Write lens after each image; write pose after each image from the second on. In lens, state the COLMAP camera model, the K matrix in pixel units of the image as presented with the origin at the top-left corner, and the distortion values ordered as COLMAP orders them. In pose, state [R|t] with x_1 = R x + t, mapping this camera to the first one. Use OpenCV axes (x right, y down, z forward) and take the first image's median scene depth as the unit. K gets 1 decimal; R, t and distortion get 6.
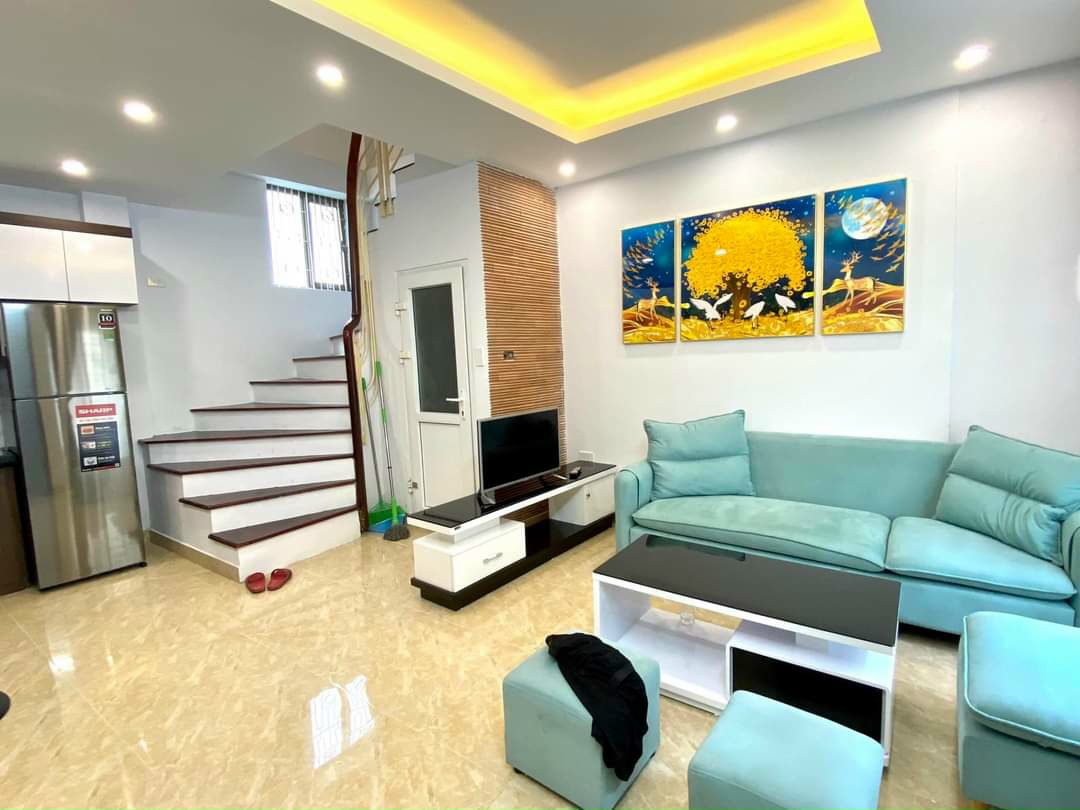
lens RADIAL K [[544.2, 0, 540.5], [0, 544.2, 406.2], [0, 0, 1]] dist [0.001382, -0.000681]
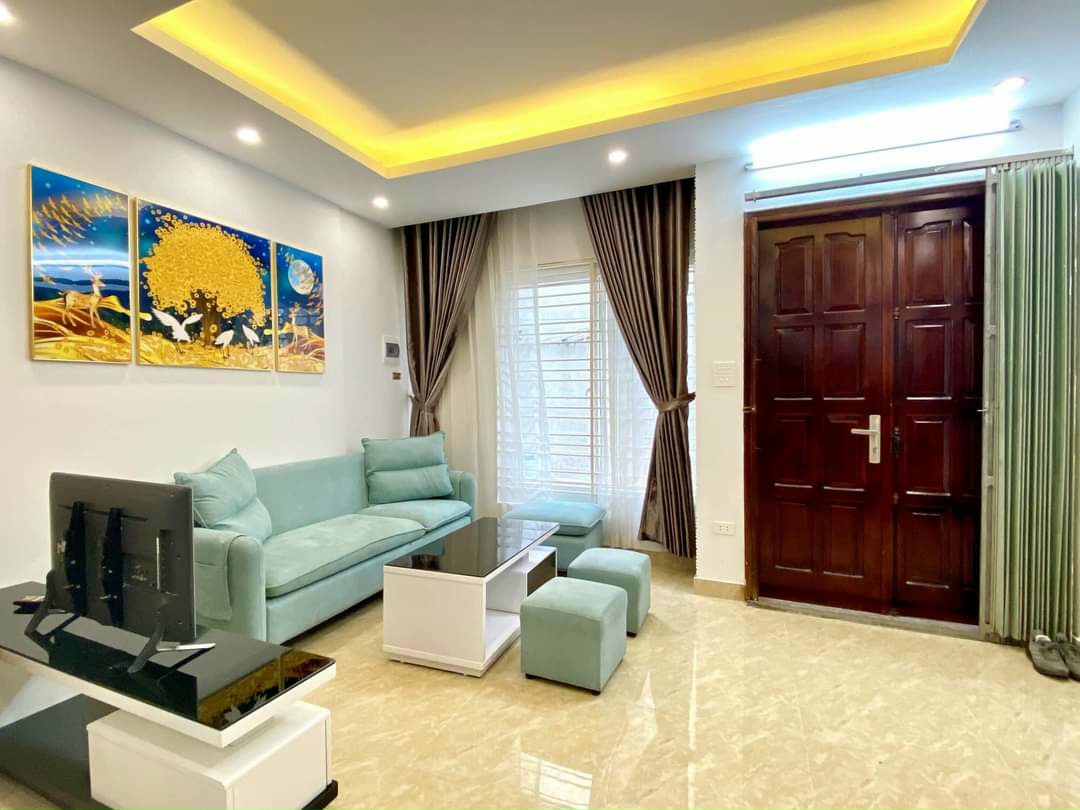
lens RADIAL K [[544.2, 0, 537.5], [0, 544.2, 404.2], [0, 0, 1]] dist [0.001382, -0.000681]
pose [[-0.243772, 0.028438, 0.969416, -0.602475], [0.121138, 0.992635, 0.001343, -0.005307], [-0.962237, 0.117760, -0.245422, 0.728634]]
